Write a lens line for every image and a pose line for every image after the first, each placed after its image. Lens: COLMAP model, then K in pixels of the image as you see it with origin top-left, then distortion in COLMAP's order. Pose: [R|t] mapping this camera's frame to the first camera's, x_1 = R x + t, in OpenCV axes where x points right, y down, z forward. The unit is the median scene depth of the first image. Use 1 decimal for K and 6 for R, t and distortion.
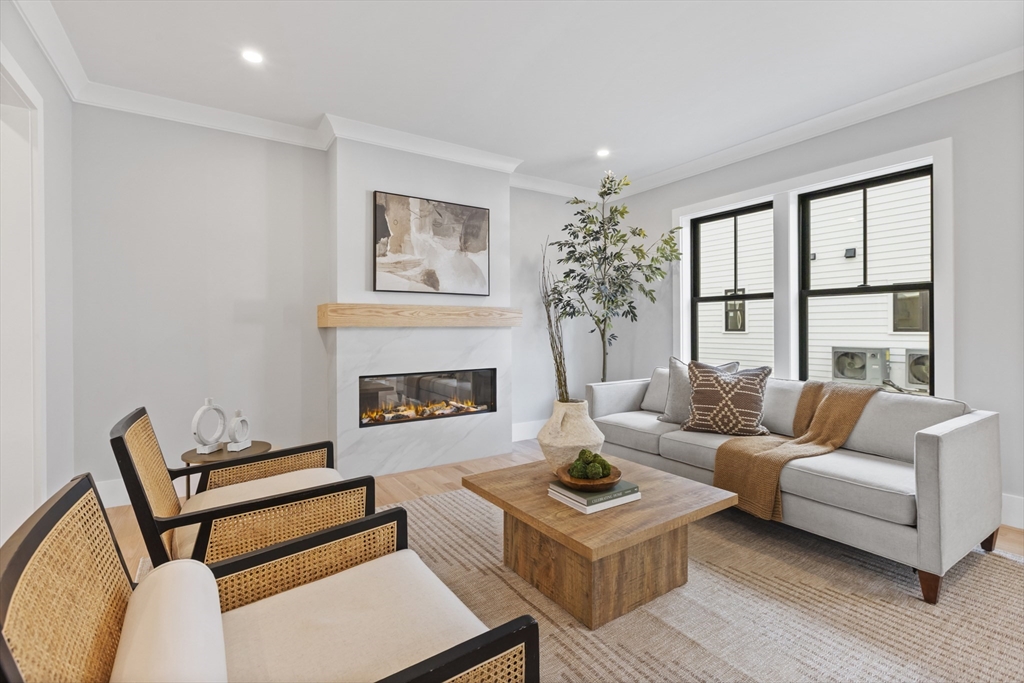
lens RADIAL K [[460.7, 0, 509.7], [0, 460.7, 329.4], [0, 0, 1]] dist [0.000929, -0.000183]
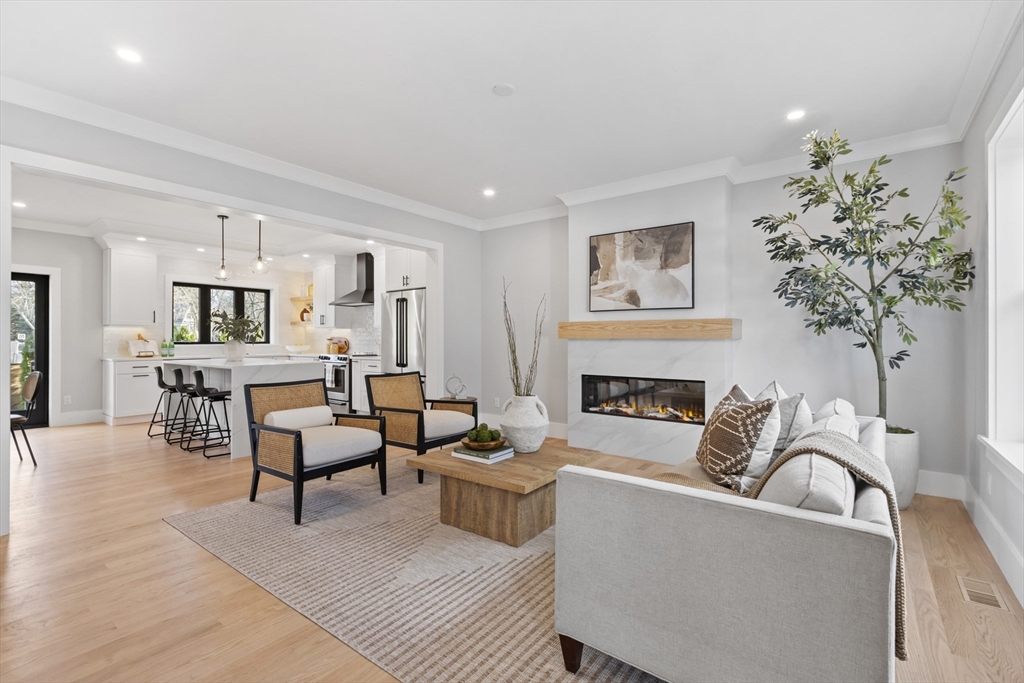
lens RADIAL K [[470.6, 0, 512.0], [0, 470.6, 341.5], [0, 0, 1]] dist [0.001281, 0.000125]
pose [[0.337180, 0.011635, -0.941368, 0.858482], [-0.004812, 0.999932, 0.010636, -0.009789], [0.941428, 0.000944, 0.337213, 0.307461]]
